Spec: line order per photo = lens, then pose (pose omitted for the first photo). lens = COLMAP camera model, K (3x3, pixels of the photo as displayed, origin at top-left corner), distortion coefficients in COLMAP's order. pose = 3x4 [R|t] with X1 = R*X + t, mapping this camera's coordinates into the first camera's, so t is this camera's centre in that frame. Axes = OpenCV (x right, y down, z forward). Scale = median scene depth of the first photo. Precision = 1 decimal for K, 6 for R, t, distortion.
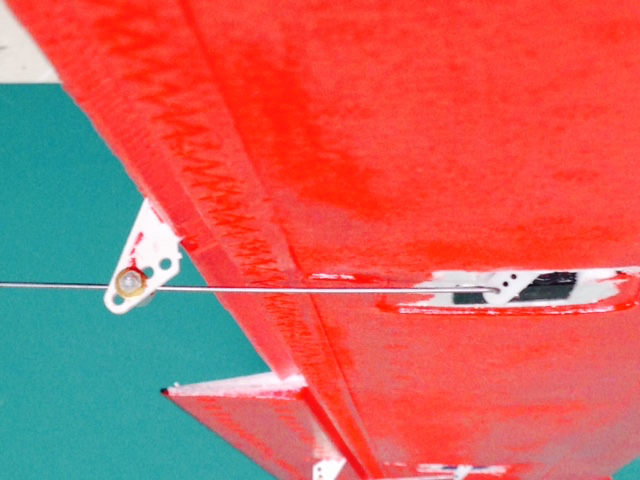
lens RADIAL K [[1774.7, 0, 319.0], [0, 1774.7, 240.7], [0, 0, 1]] dist [-0.081492, 0.000000]
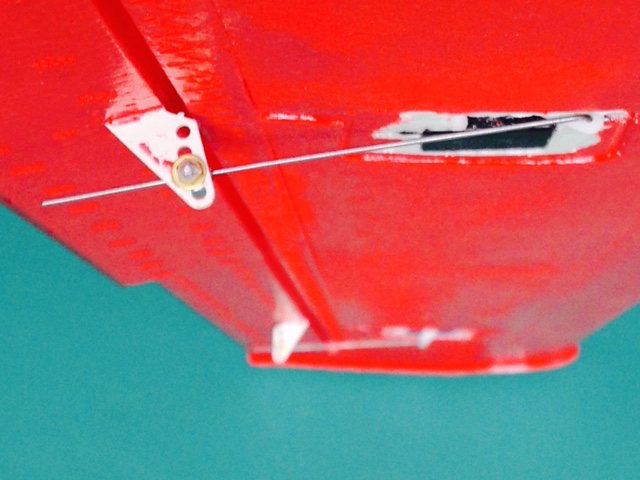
lens RADIAL K [[1774.7, 0, 323.2], [0, 1774.7, 239.2], [0, 0, 1]] dist [-0.081492, 0.000000]
pose [[0.999639, 0.017589, 0.020310, 0.006285], [-0.019024, 0.997165, 0.072795, 0.015528], [-0.018972, -0.073155, 0.997140, 0.073676]]
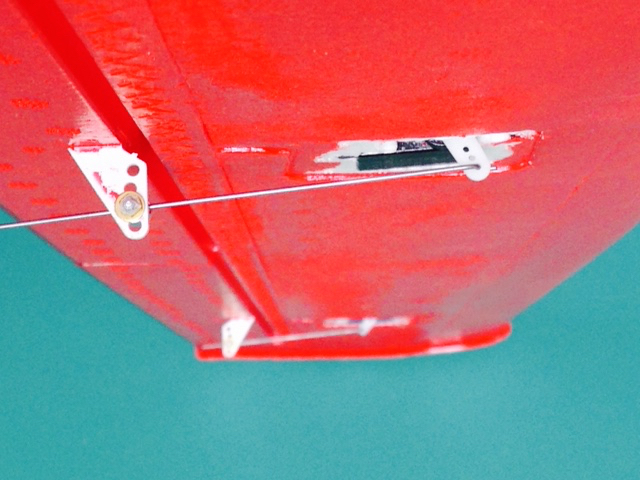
lens RADIAL K [[1774.7, 0, 319.7], [0, 1774.7, 240.5], [0, 0, 1]] dist [-0.081492, 0.000000]
pose [[0.997362, -0.044121, 0.057640, -0.009998], [0.039319, 0.995862, 0.081936, -0.010517], [-0.061016, -0.079453, 0.994969, -0.055356]]
